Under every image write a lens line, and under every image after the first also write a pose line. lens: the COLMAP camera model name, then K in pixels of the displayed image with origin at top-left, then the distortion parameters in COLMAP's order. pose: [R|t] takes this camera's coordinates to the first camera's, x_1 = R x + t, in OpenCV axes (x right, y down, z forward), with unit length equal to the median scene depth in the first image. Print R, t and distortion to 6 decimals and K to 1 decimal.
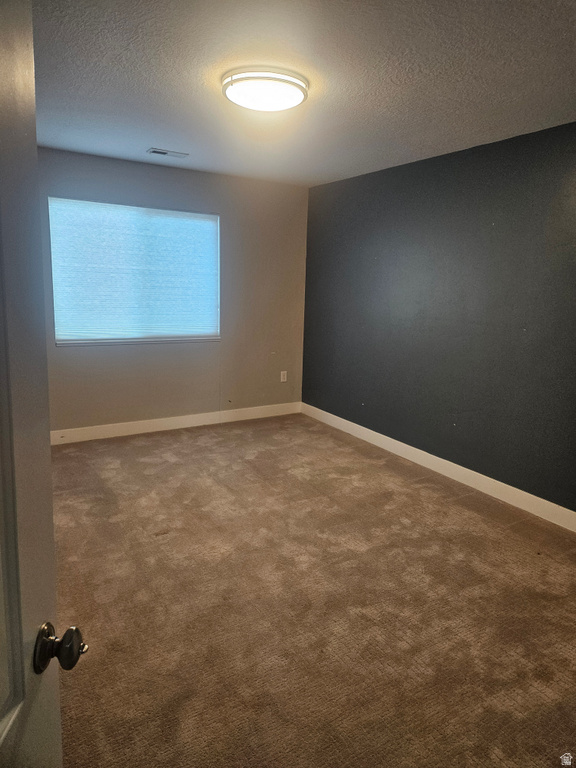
lens RADIAL K [[518.5, 0, 303.5], [0, 518.5, 362.6], [0, 0, 1]] dist [0.081775, -0.073690]
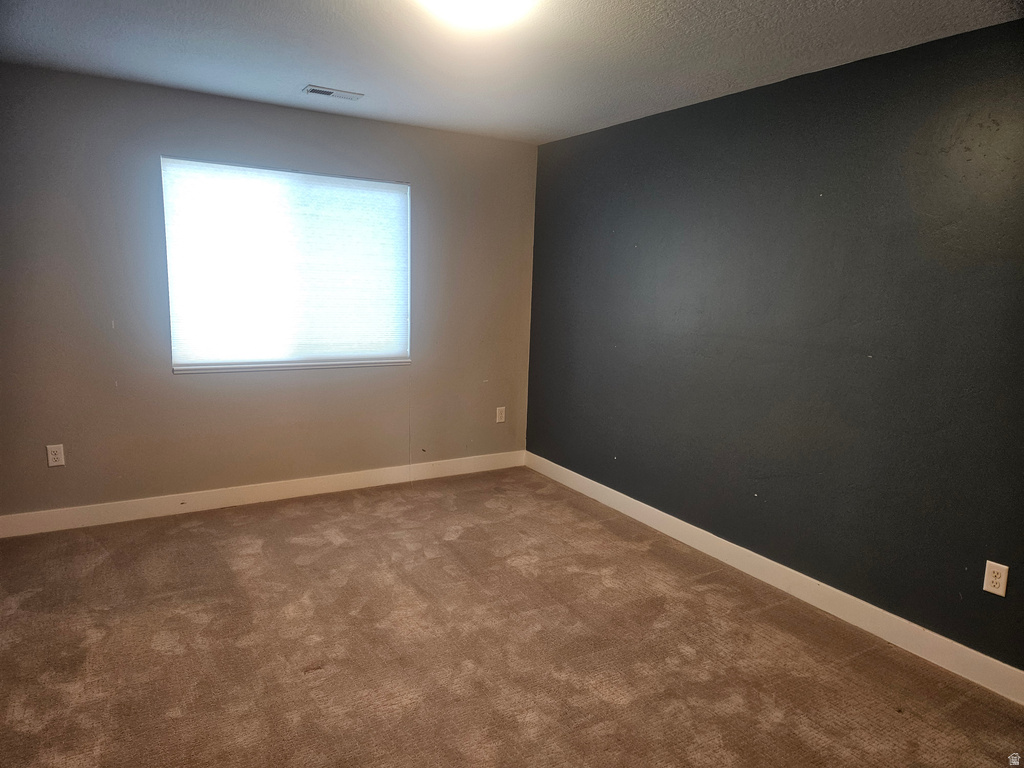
lens RADIAL K [[691.3, 0, 512.5], [0, 691.3, 384.2], [0, 0, 1]] dist [0.081775, -0.073690]
pose [[0.999772, 0.004316, -0.020929, -0.005167], [-0.004319, 0.999991, -0.000090, -0.025415], [0.020928, 0.000180, 0.999781, 0.114441]]
